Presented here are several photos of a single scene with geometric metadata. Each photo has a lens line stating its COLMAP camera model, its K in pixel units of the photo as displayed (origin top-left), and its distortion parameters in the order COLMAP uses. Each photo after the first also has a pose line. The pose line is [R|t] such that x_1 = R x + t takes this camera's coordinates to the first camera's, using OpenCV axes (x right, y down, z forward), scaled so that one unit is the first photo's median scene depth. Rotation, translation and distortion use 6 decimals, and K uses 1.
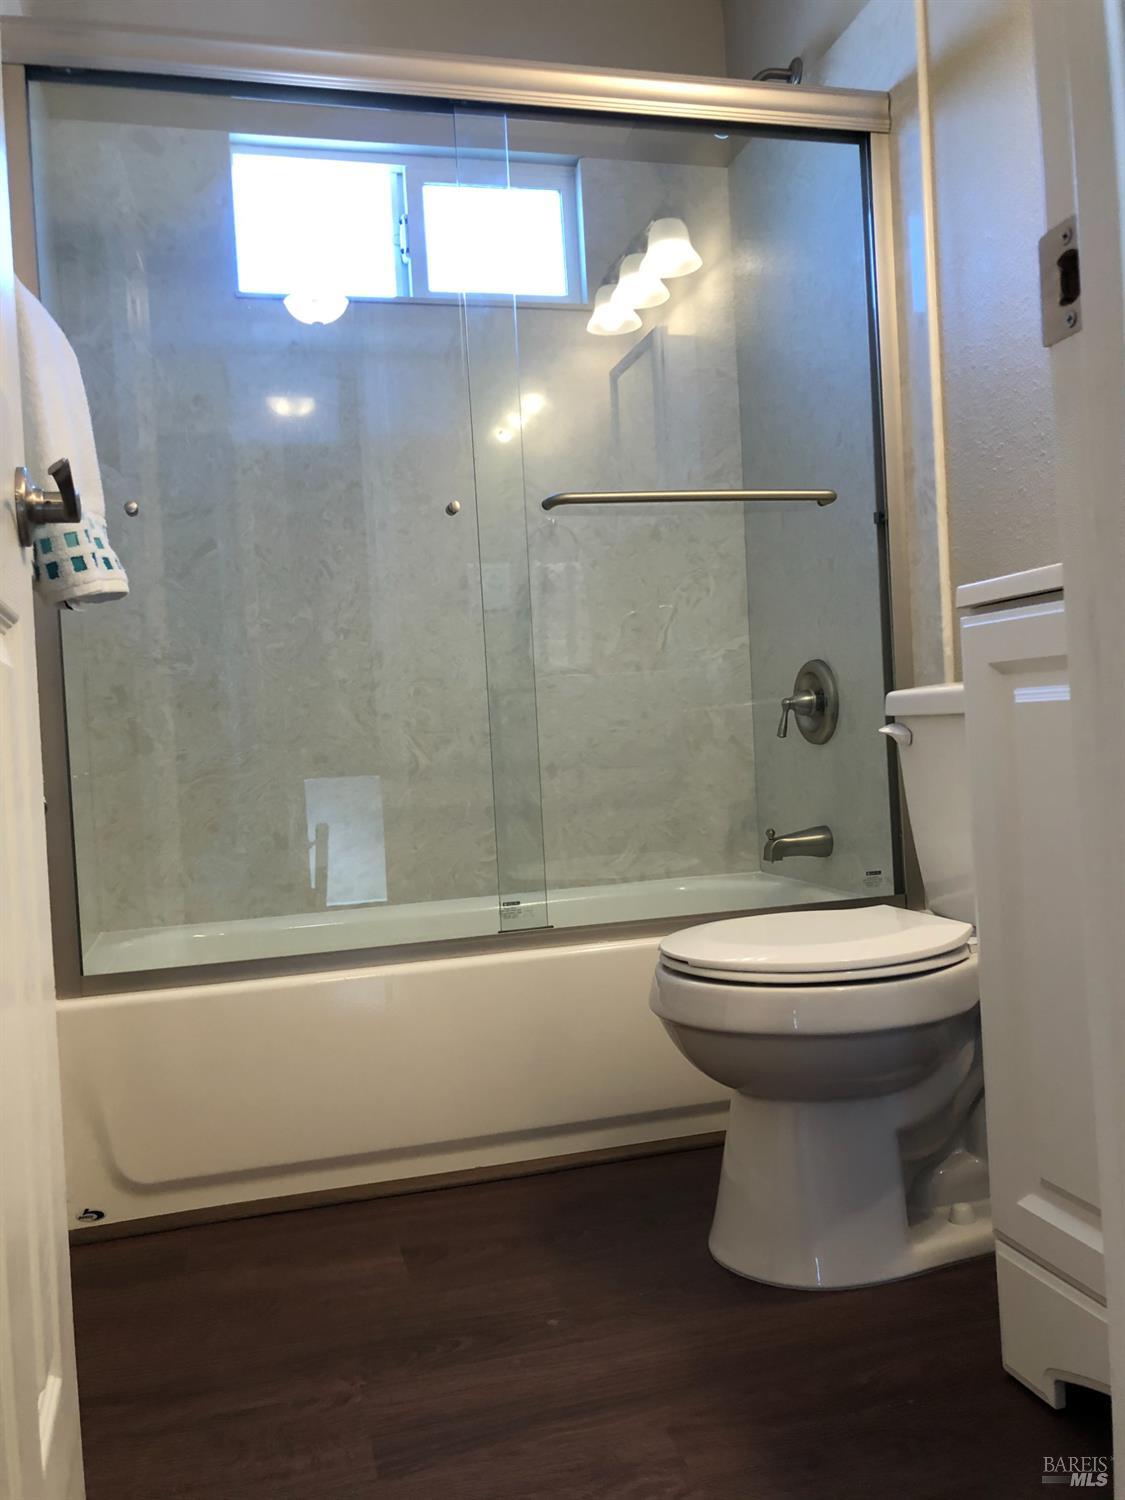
lens RADIAL K [[1233.1, 0, 546.0], [0, 1233.1, 758.0], [0, 0, 1]] dist [0.033769, -0.029124]
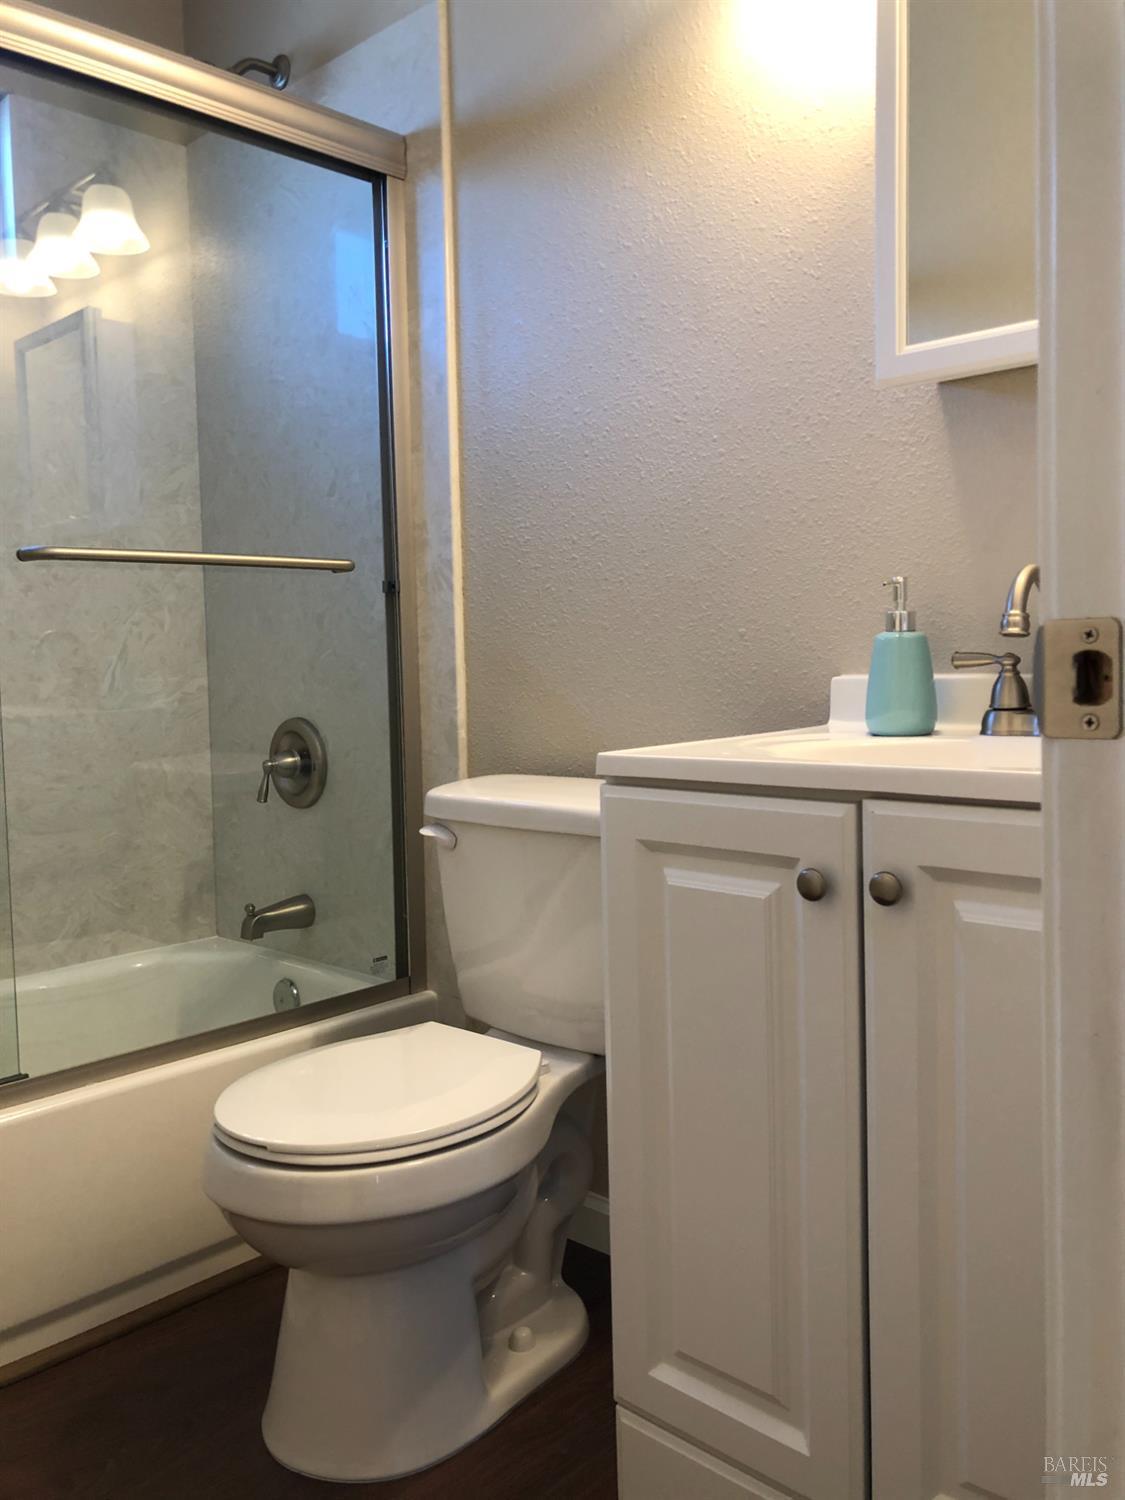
lens RADIAL K [[1233.1, 0, 565.0], [0, 1233.1, 751.1], [0, 0, 1]] dist [0.033769, -0.029124]
pose [[0.848484, -0.009433, 0.529137, -0.103431], [-0.011789, 0.999256, 0.036717, -0.091450], [-0.529089, -0.037392, 0.847742, 0.105459]]
